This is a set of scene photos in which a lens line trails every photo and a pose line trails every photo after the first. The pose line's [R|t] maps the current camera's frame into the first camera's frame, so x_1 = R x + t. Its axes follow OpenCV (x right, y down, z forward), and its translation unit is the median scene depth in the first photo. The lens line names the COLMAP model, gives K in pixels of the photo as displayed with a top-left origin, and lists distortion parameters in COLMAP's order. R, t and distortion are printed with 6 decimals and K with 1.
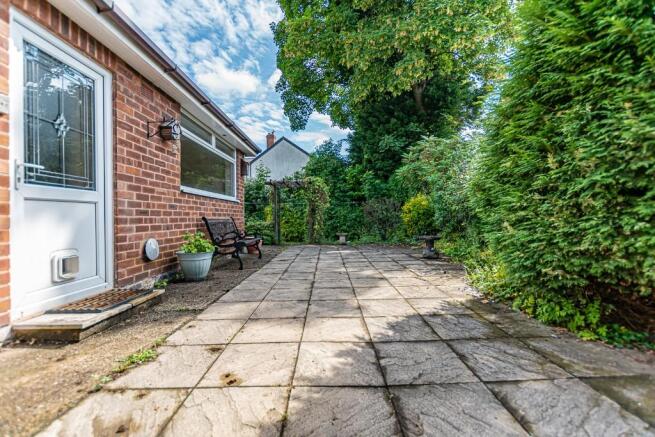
lens RADIAL K [[285.8, 0, 328.1], [0, 285.8, 219.8], [0, 0, 1]] dist [0.001734, -0.001592]
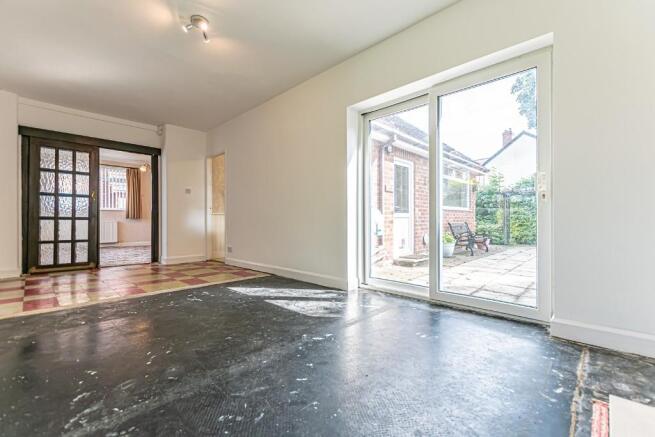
lens RADIAL K [[285.8, 0, 328.0], [0, 285.8, 220.7], [0, 0, 1]] dist [0.001734, -0.001592]
pose [[0.720890, 0.006452, -0.693019, 0.169139], [-0.007194, 0.999972, 0.001826, -0.015336], [0.693012, 0.003669, 0.720917, -0.545496]]
